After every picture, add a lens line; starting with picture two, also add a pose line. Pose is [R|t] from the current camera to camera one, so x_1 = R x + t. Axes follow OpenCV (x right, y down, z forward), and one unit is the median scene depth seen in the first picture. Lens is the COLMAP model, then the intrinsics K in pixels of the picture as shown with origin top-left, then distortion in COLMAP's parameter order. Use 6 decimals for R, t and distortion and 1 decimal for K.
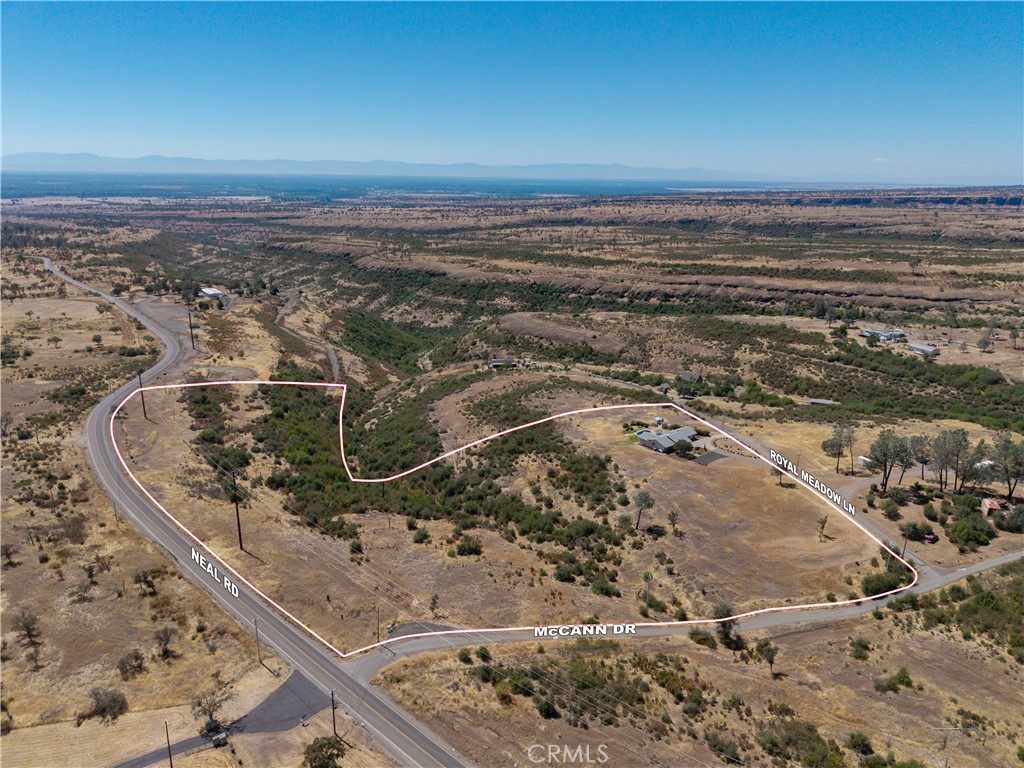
lens RADIAL K [[679.7, 0, 512.0], [0, 679.7, 384.0], [0, 0, 1]] dist [0.094671, -0.164951]
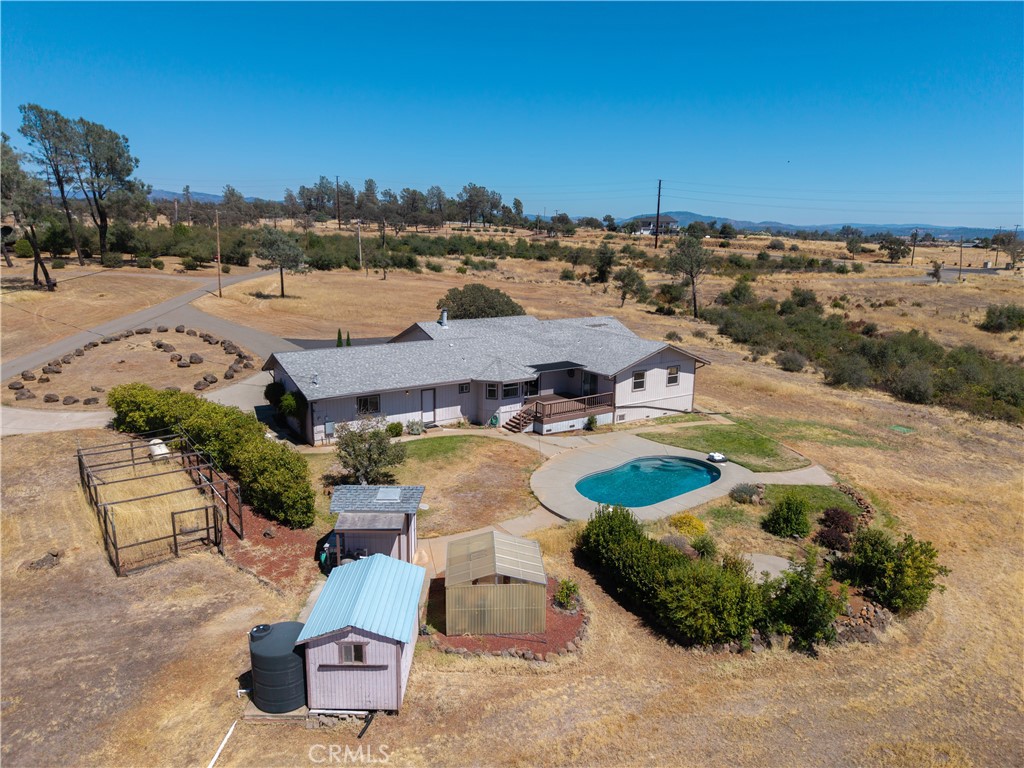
lens RADIAL K [[681.4, 0, 512.0], [0, 681.4, 384.0], [0, 0, 1]] dist [0.050592, -0.057960]
pose [[-0.997228, -0.041371, 0.061851, 0.123106], [-0.005220, 0.868045, 0.496459, 0.004802], [-0.074229, 0.494760, -0.865854, 0.640095]]
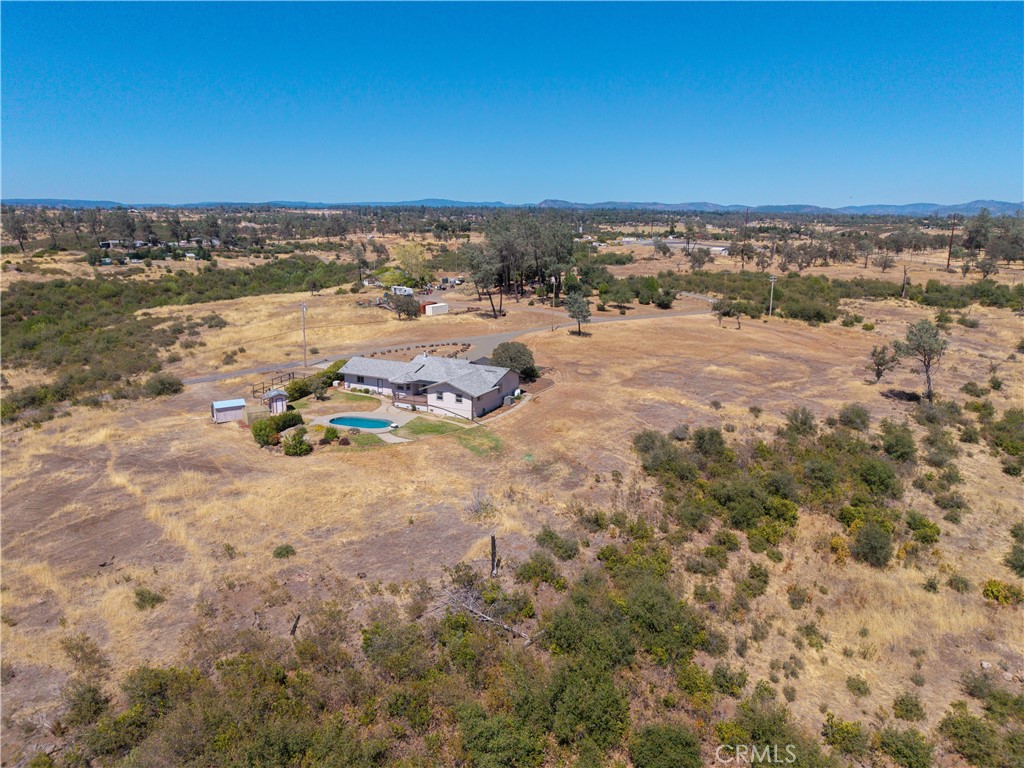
lens RADIAL K [[681.4, 0, 512.0], [0, 681.4, 384.0], [0, 0, 1]] dist [0.050592, -0.057960]
pose [[-0.432165, -0.214113, 0.876008, -0.041655], [0.247584, 0.905907, 0.343562, -0.012607], [-0.867142, 0.365361, -0.338490, 0.610920]]
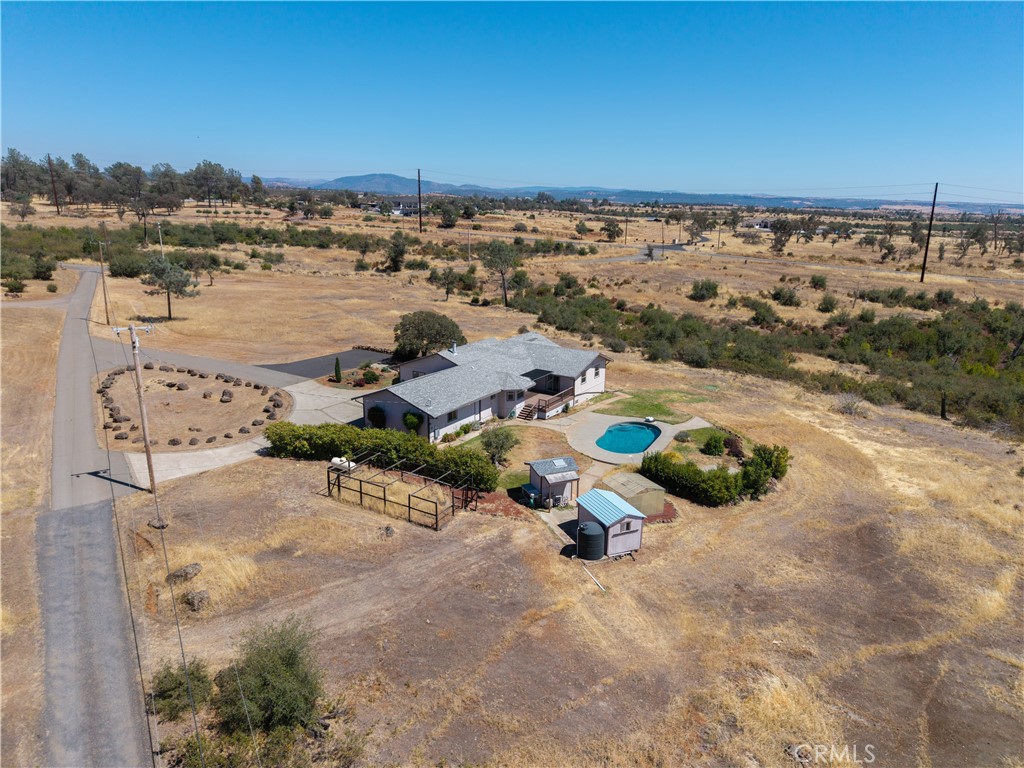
lens RADIAL K [[681.4, 0, 512.0], [0, 681.4, 384.0], [0, 0, 1]] dist [0.050592, -0.057960]
pose [[-0.942109, 0.068663, -0.328200, 0.166716], [-0.117835, 0.848578, 0.515780, -0.018142], [0.313919, 0.524595, -0.791363, 0.665648]]
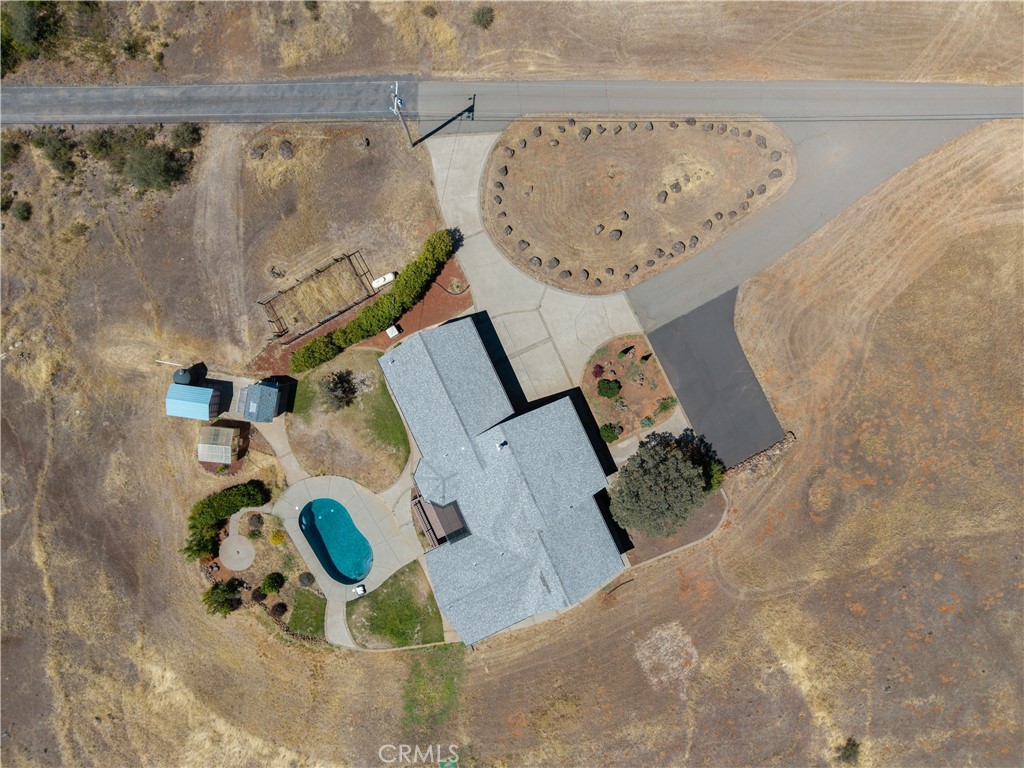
lens RADIAL K [[681.4, 0, 512.0], [0, 681.4, 384.0], [0, 0, 1]] dist [0.050592, -0.057960]
pose [[0.219502, -0.975365, -0.021959, 0.149007], [0.276722, 0.040660, 0.960089, -0.061152], [-0.935545, -0.216818, 0.278830, 0.536137]]
